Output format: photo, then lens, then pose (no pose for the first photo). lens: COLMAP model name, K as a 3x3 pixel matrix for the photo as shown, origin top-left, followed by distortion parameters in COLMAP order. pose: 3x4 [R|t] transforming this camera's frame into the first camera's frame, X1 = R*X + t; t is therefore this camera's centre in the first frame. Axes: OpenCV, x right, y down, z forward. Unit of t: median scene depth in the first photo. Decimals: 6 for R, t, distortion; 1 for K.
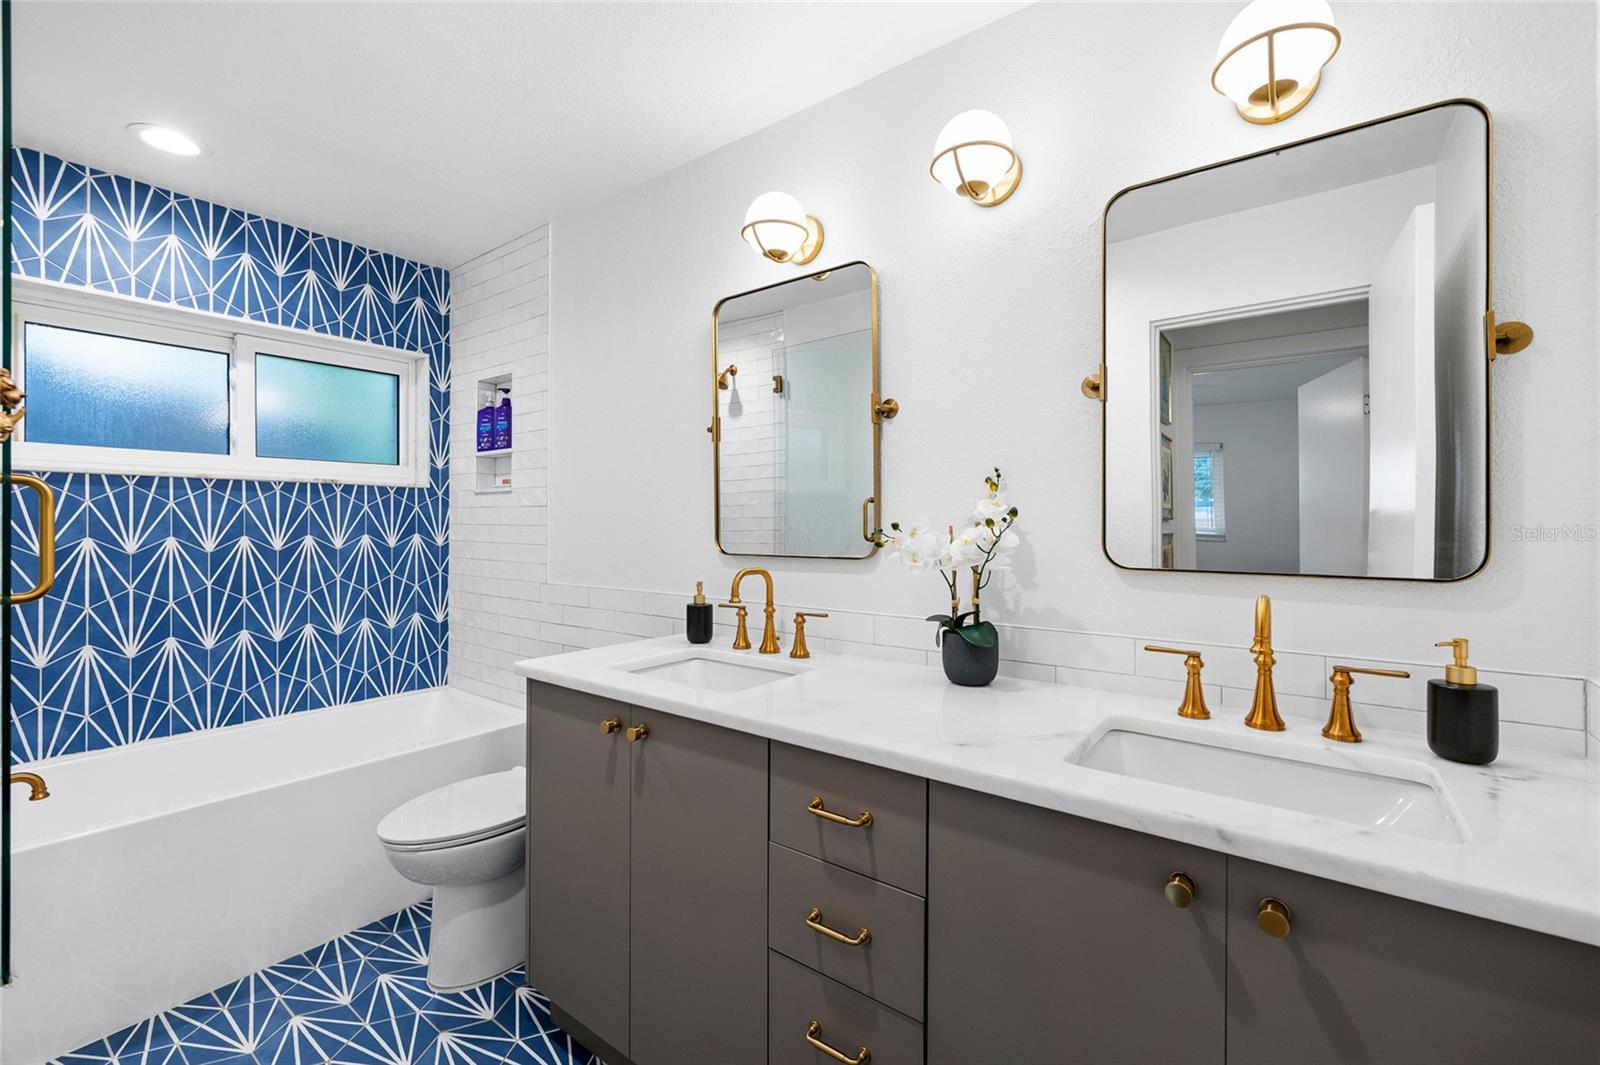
lens RADIAL K [[680.6, 0, 802.1], [0, 680.6, 527.5], [0, 0, 1]] dist [-0.006160, 0.001565]
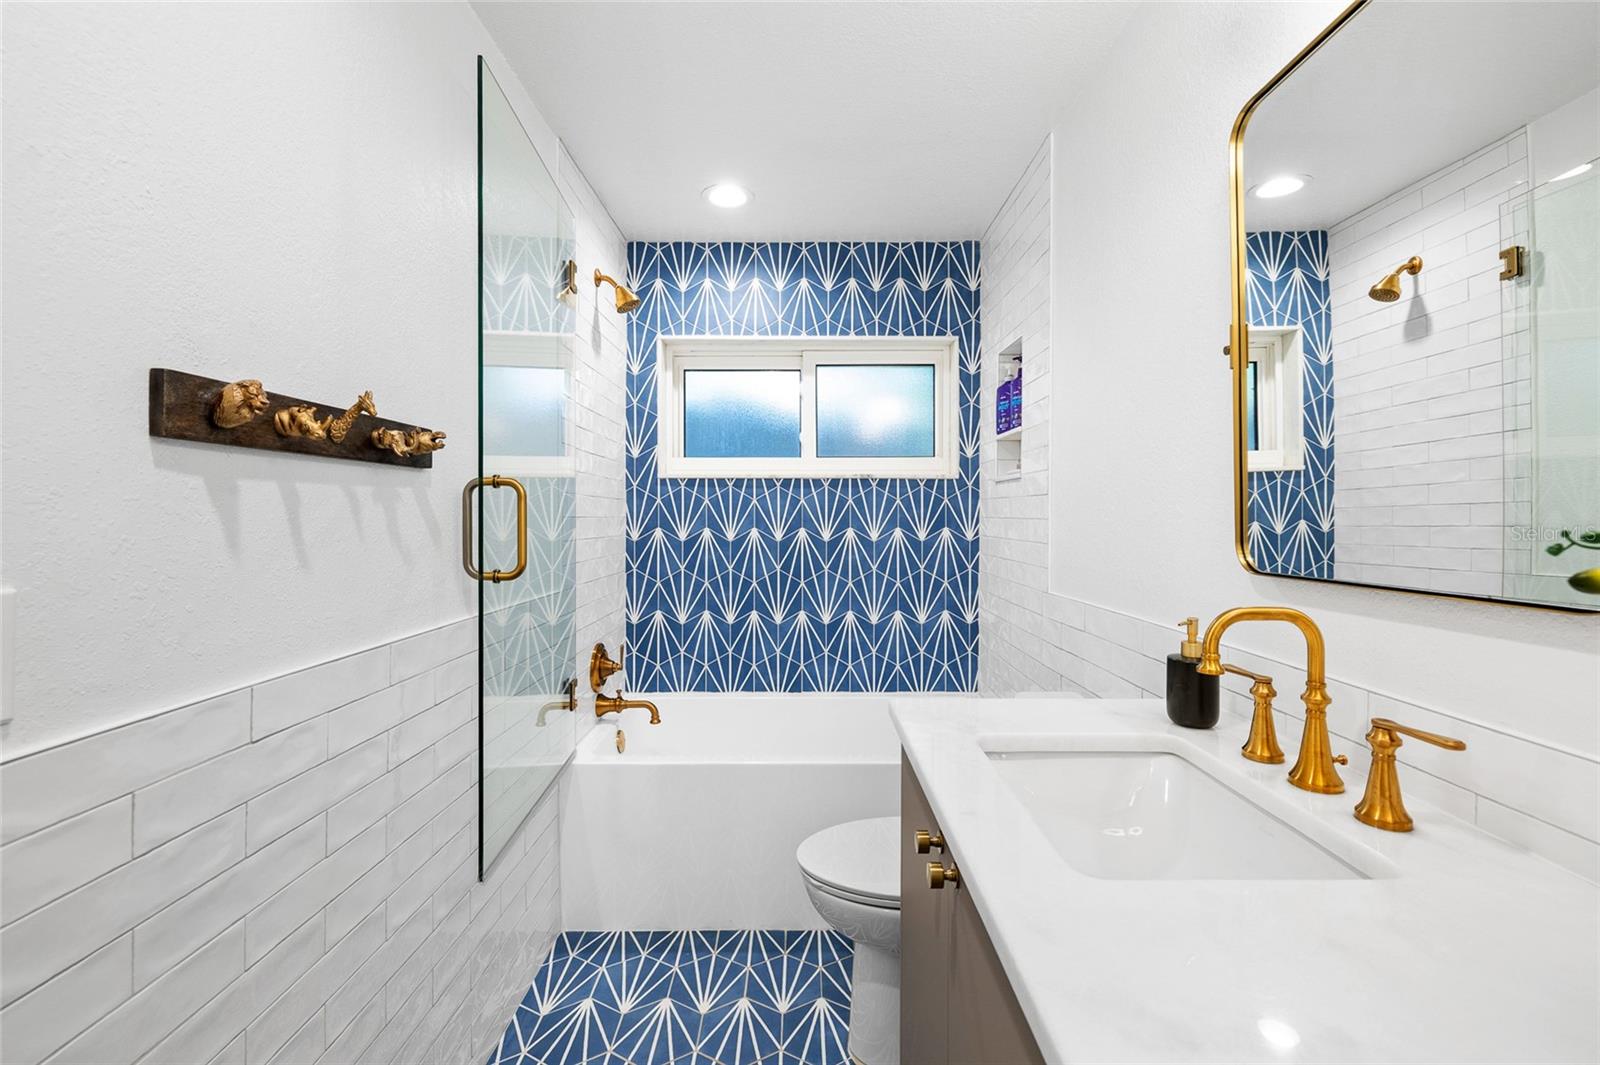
lens RADIAL K [[680.6, 0, 798.8], [0, 680.6, 520.1], [0, 0, 1]] dist [-0.006160, 0.001565]
pose [[0.601339, 0.003428, -0.798986, 0.080545], [-0.003281, 0.999993, 0.001821, -0.002278], [0.798987, 0.001526, 0.601346, 0.301622]]
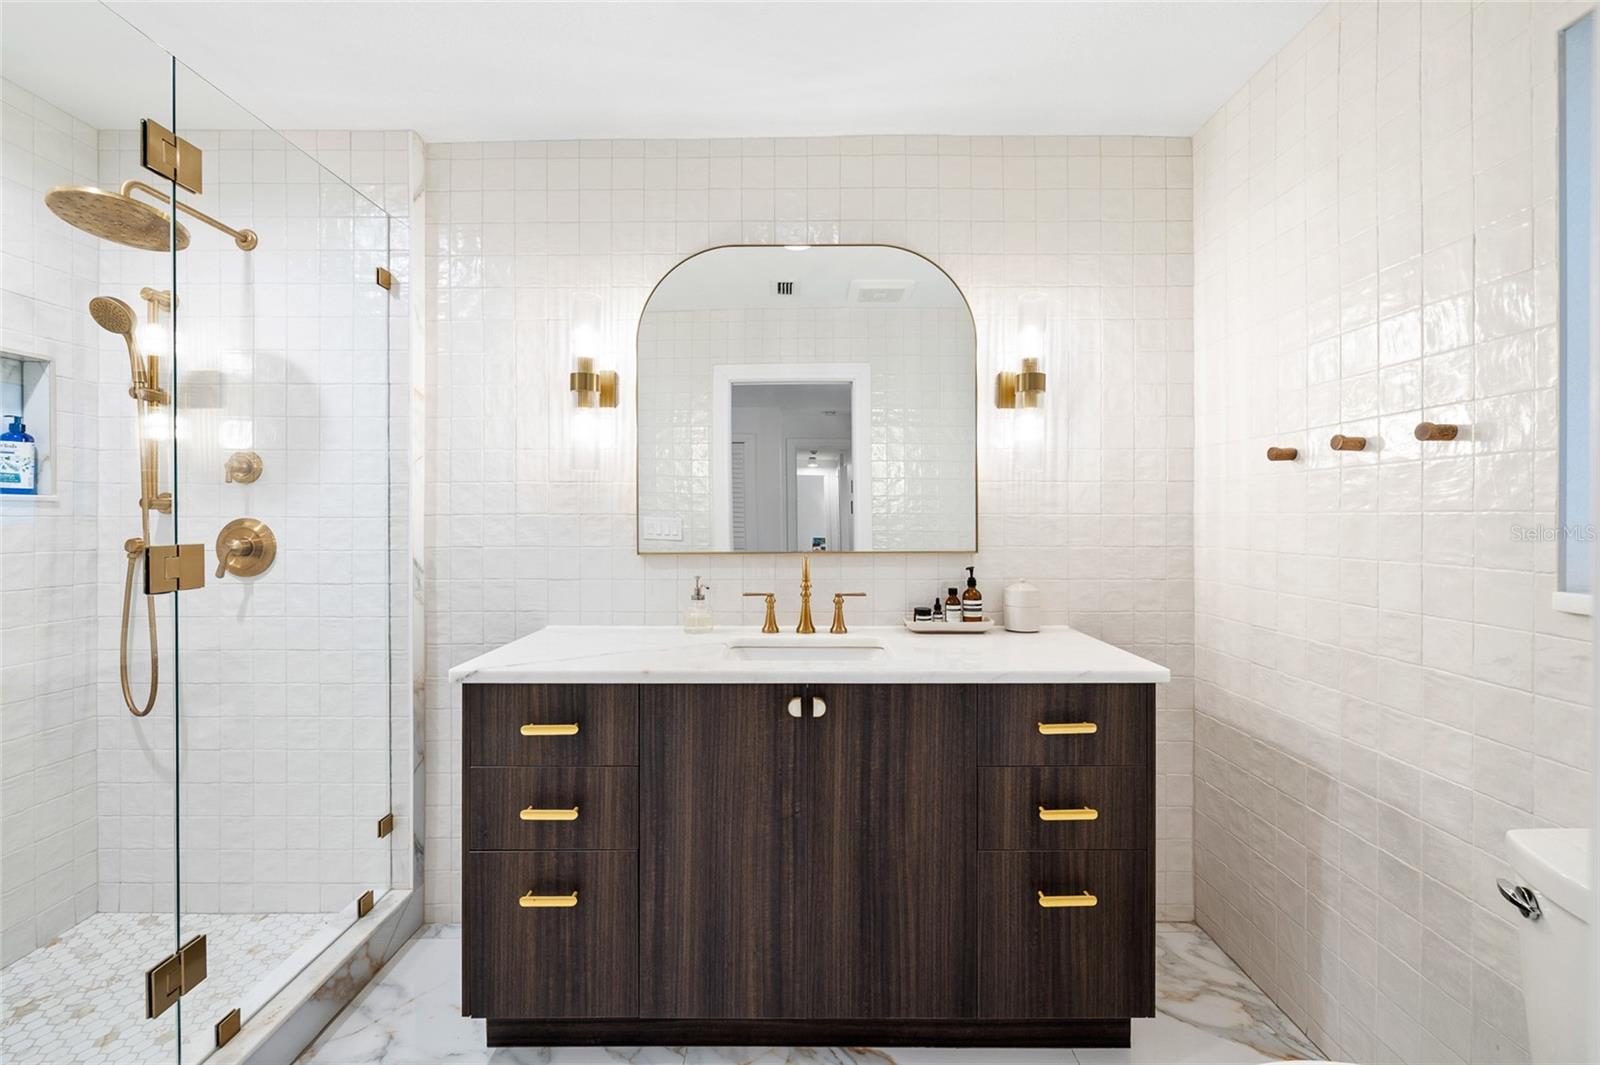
lens RADIAL K [[680.6, 0, 795.2], [0, 680.6, 517.6], [0, 0, 1]] dist [-0.006160, 0.001565]
pose [[0.801212, -0.001874, 0.598378, -0.527644], [0.004888, 0.999982, -0.003413, -0.002814], [-0.598361, 0.005660, 0.801207, 0.067009]]
